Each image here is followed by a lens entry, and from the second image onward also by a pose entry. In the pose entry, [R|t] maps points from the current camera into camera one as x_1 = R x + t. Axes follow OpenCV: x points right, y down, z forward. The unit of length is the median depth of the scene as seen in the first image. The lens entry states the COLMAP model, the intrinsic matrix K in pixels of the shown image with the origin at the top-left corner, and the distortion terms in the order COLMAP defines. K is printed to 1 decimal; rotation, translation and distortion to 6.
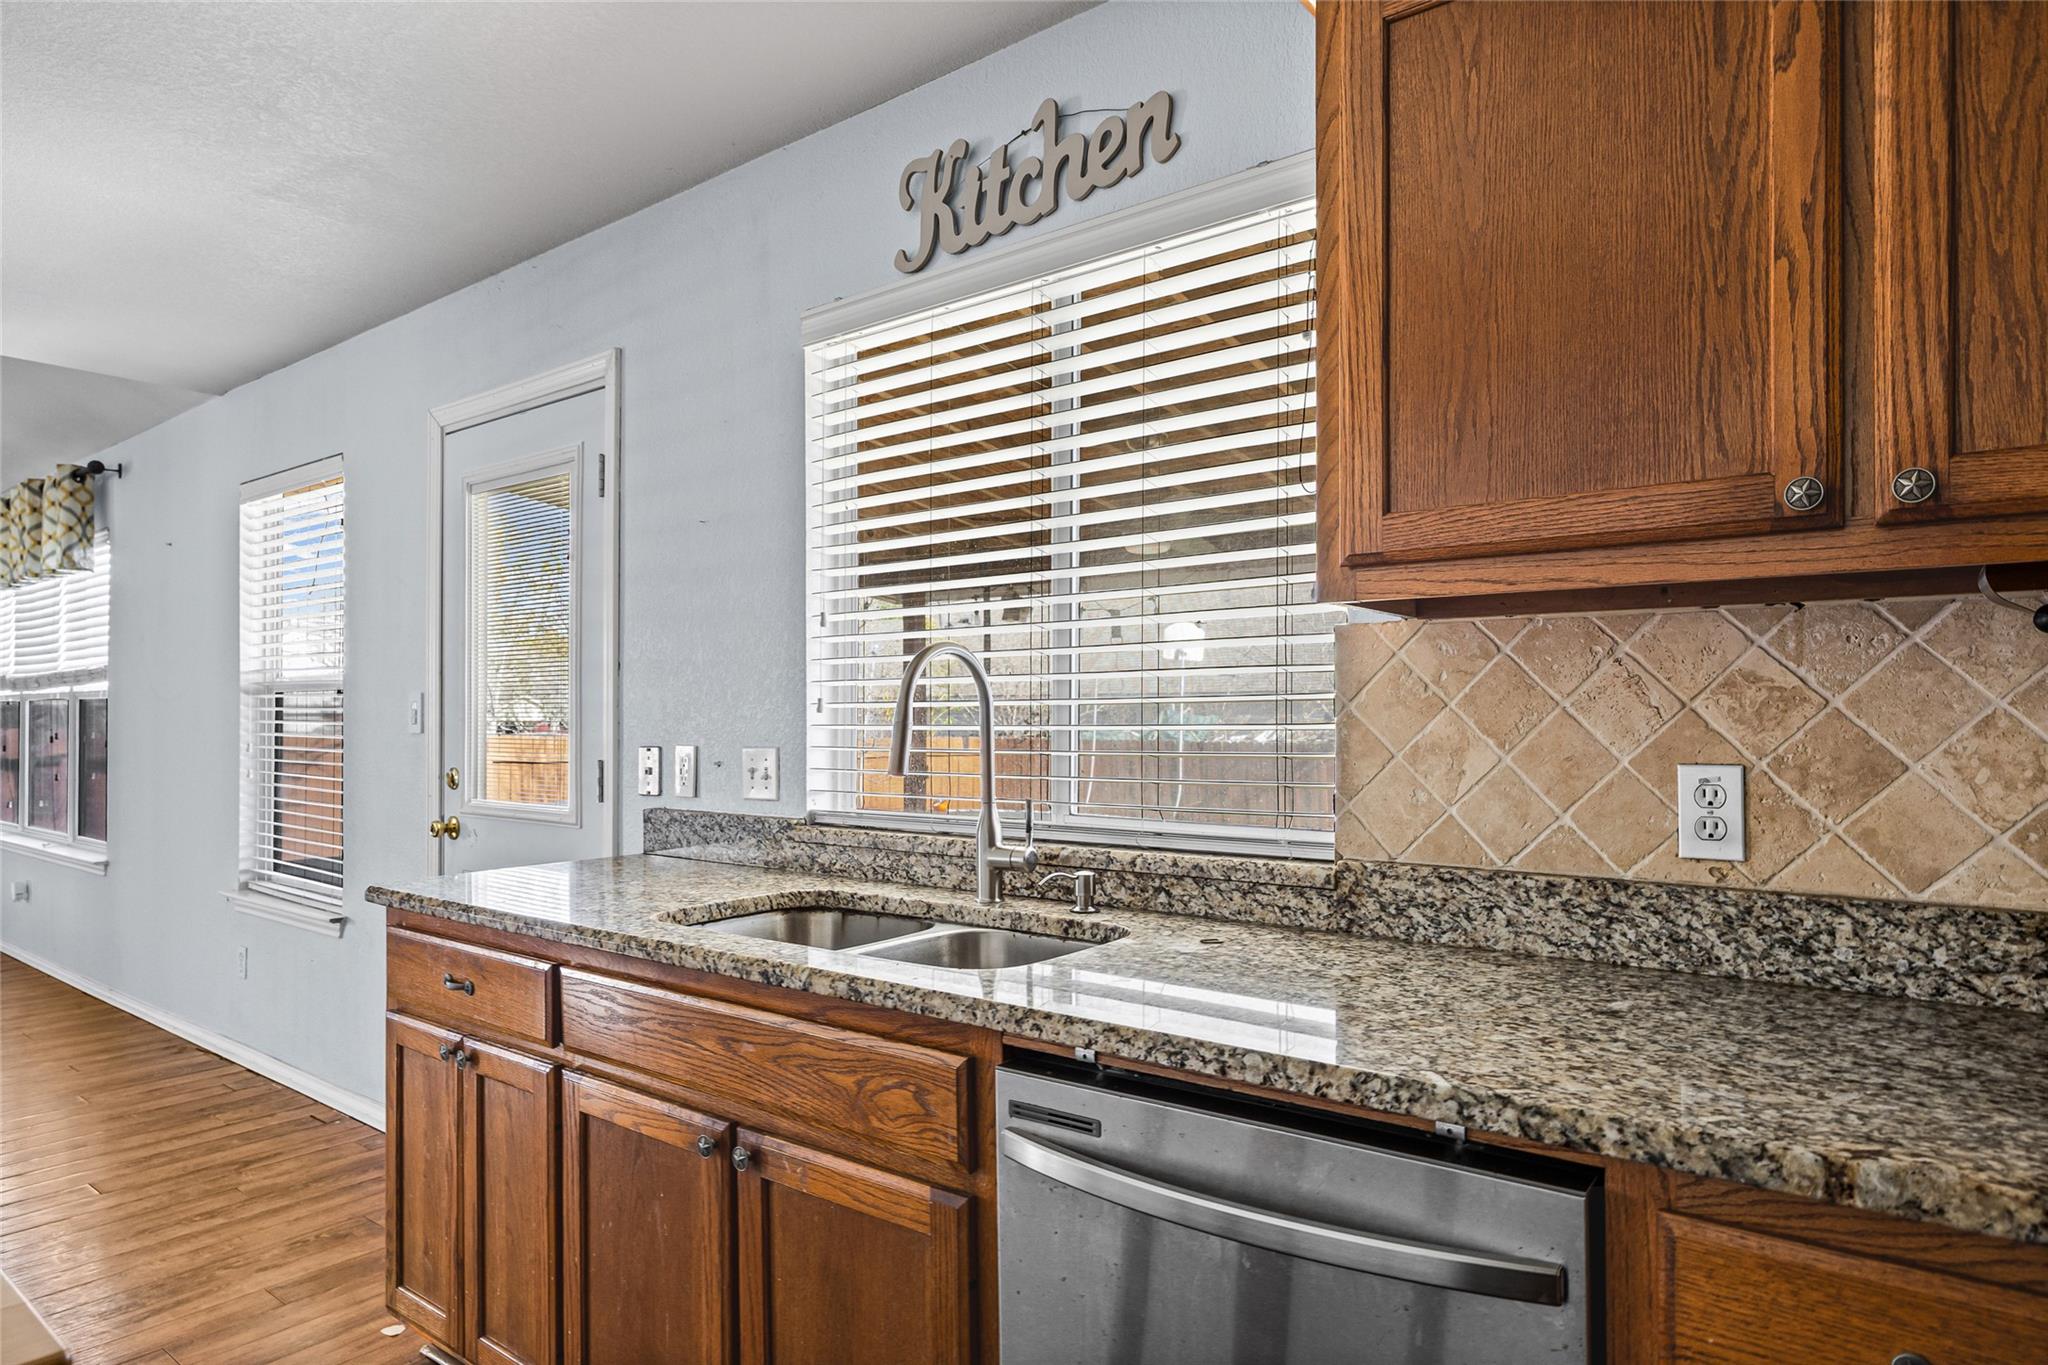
lens RADIAL K [[1174.0, 0, 998.5], [0, 1174.0, 709.0], [0, 0, 1]] dist [0.001157, -0.002981]
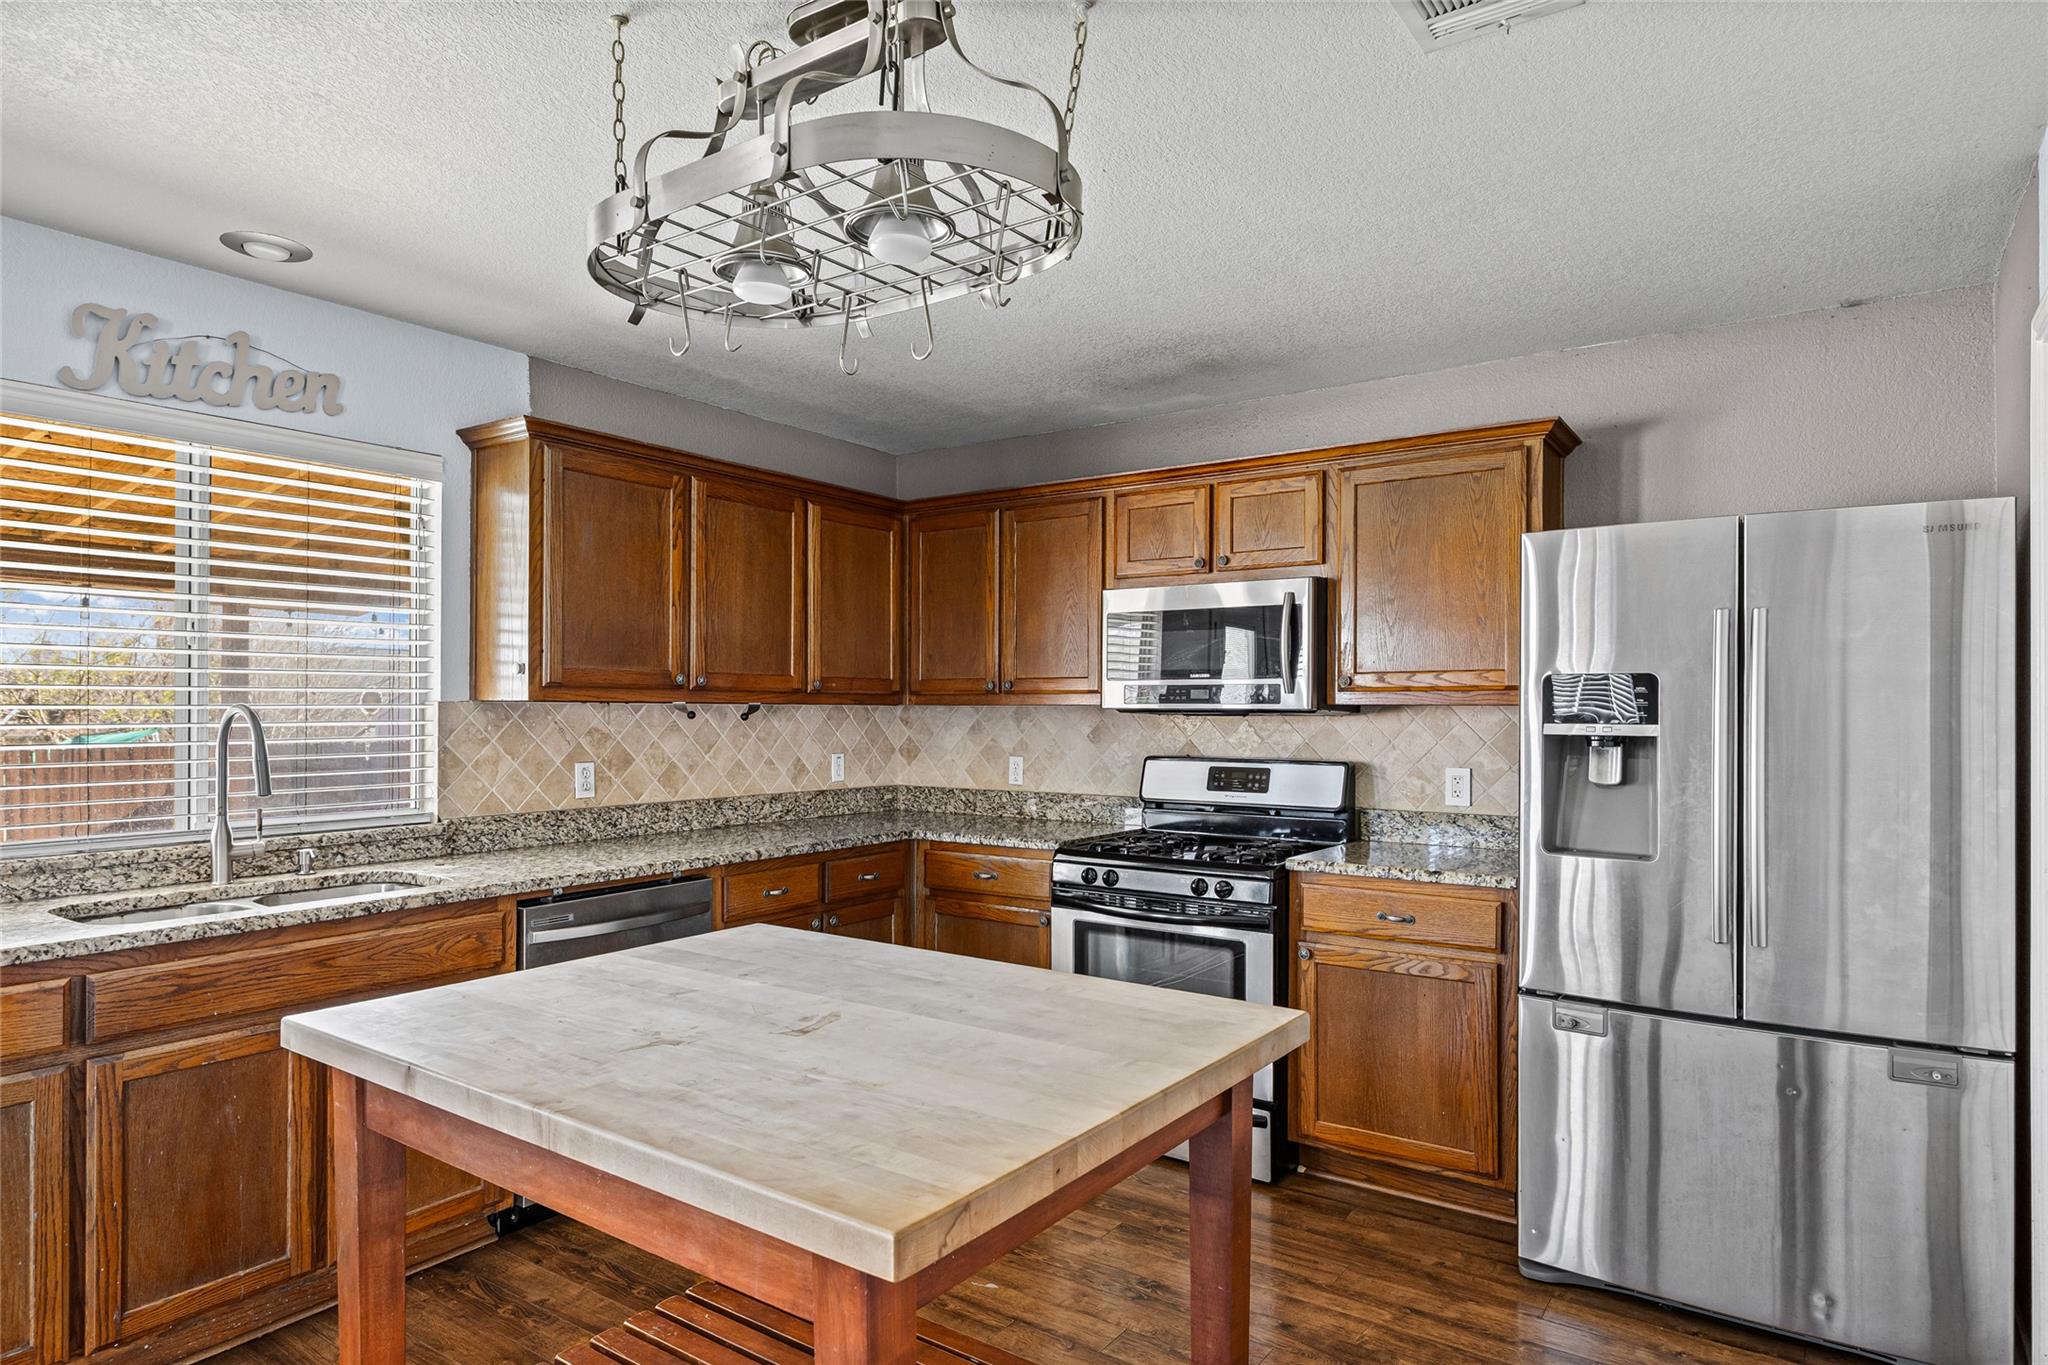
lens RADIAL K [[1174.0, 0, 1027.5], [0, 1174.0, 702.4], [0, 0, 1]] dist [0.001157, -0.002981]
pose [[-0.049275, 0.006867, 0.998762, -1.677677], [-0.008361, 0.999938, -0.007288, -0.062117], [-0.998750, -0.008710, -0.049214, 0.102387]]
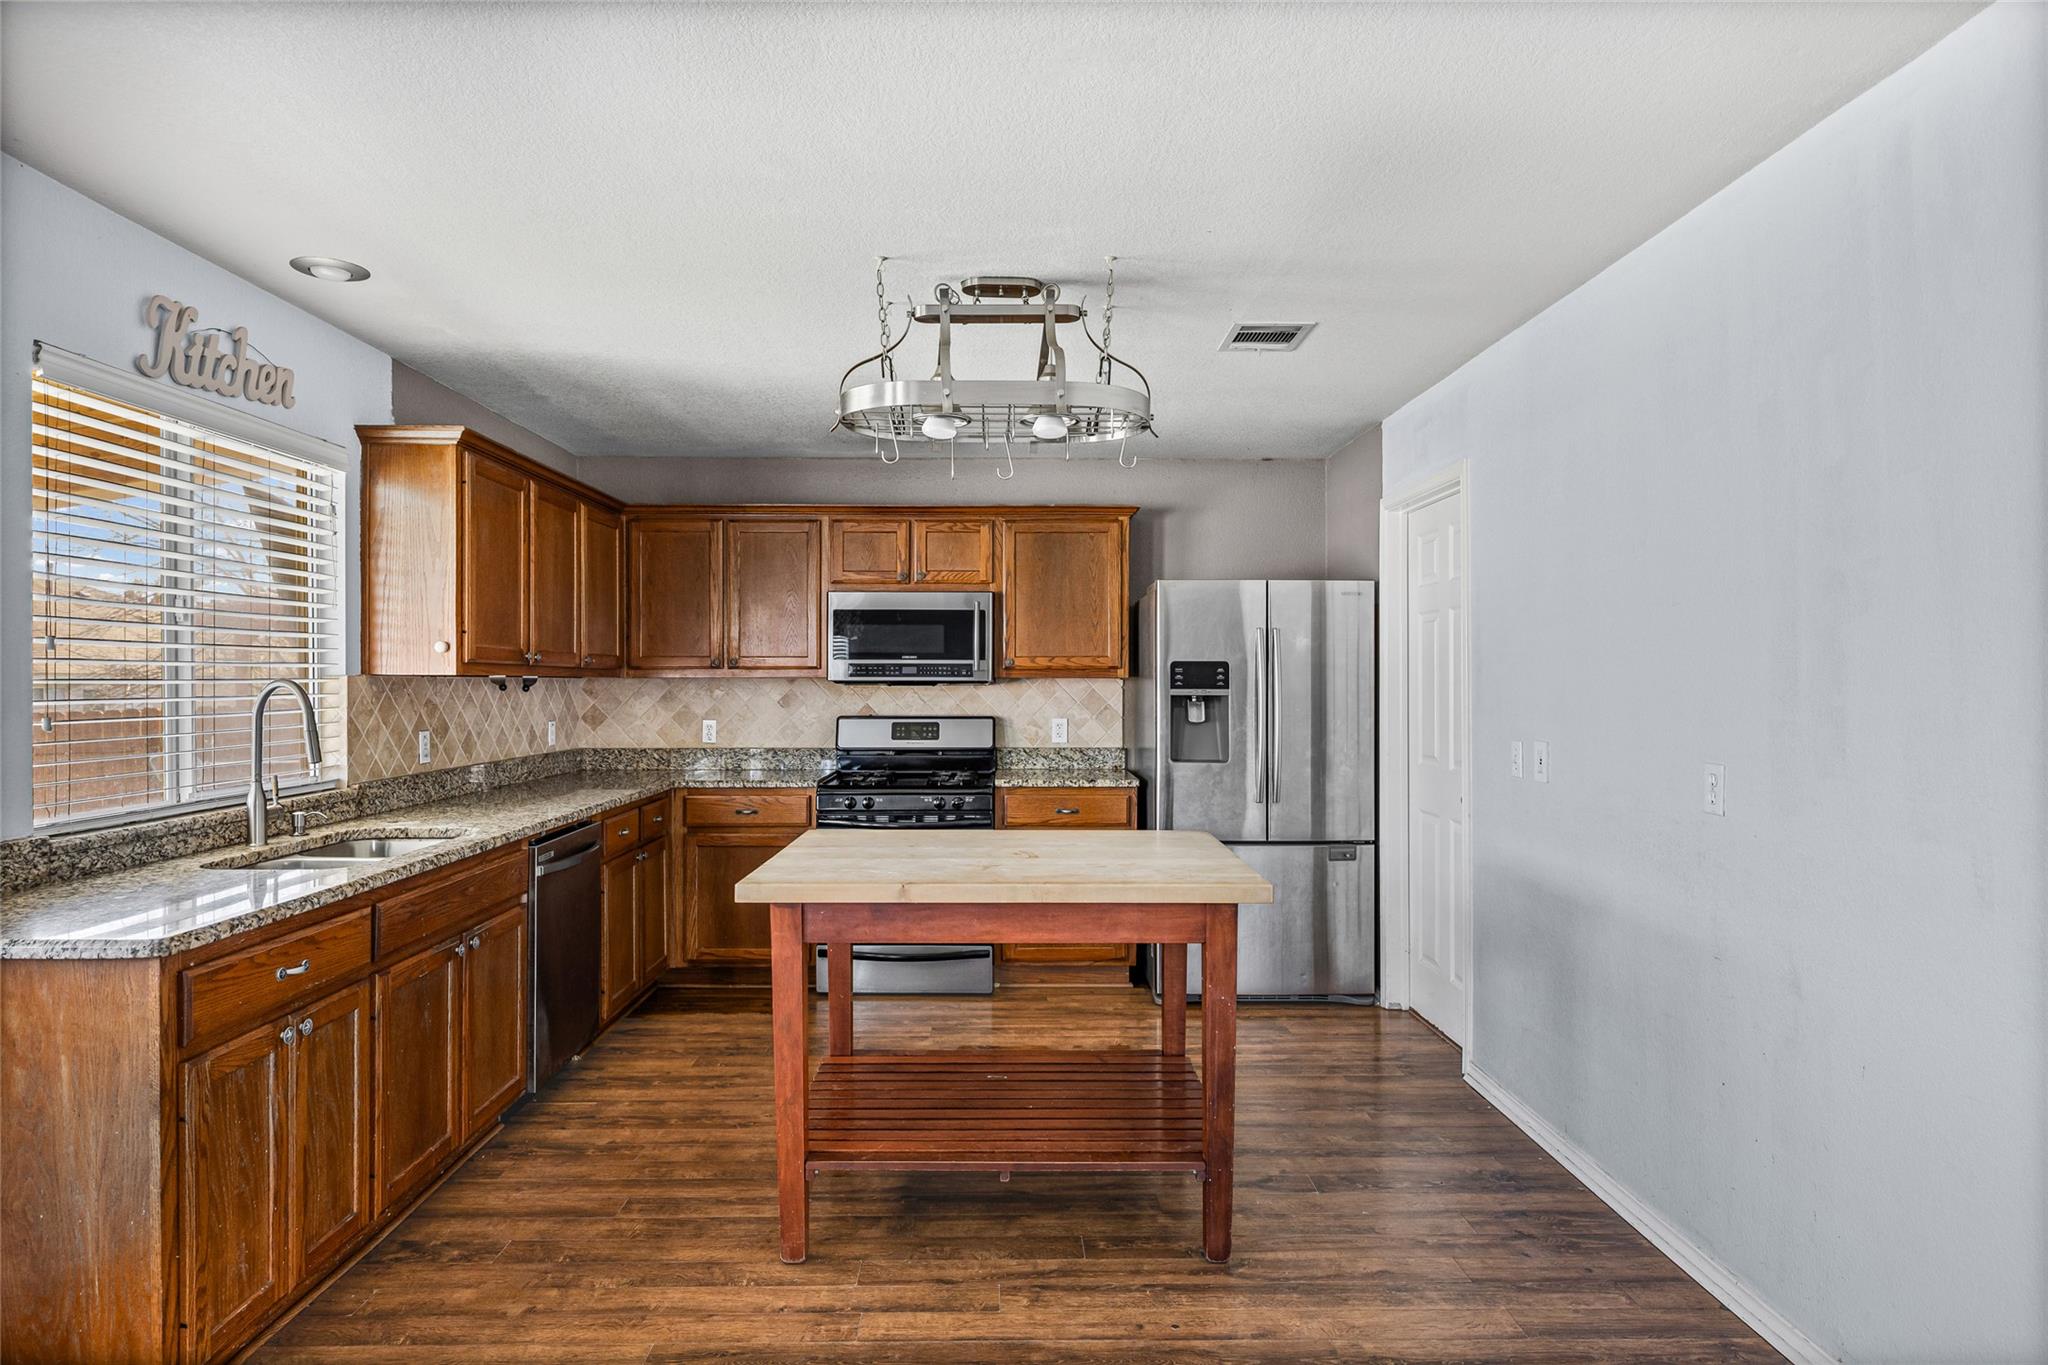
lens RADIAL K [[1174.0, 0, 1010.9], [0, 1174.0, 676.6], [0, 0, 1]] dist [0.001157, -0.002981]
pose [[-0.624636, 0.004250, 0.780905, -2.066731], [-0.003687, 0.999958, -0.008391, -0.054924], [-0.780908, -0.008120, -0.624594, 1.344706]]
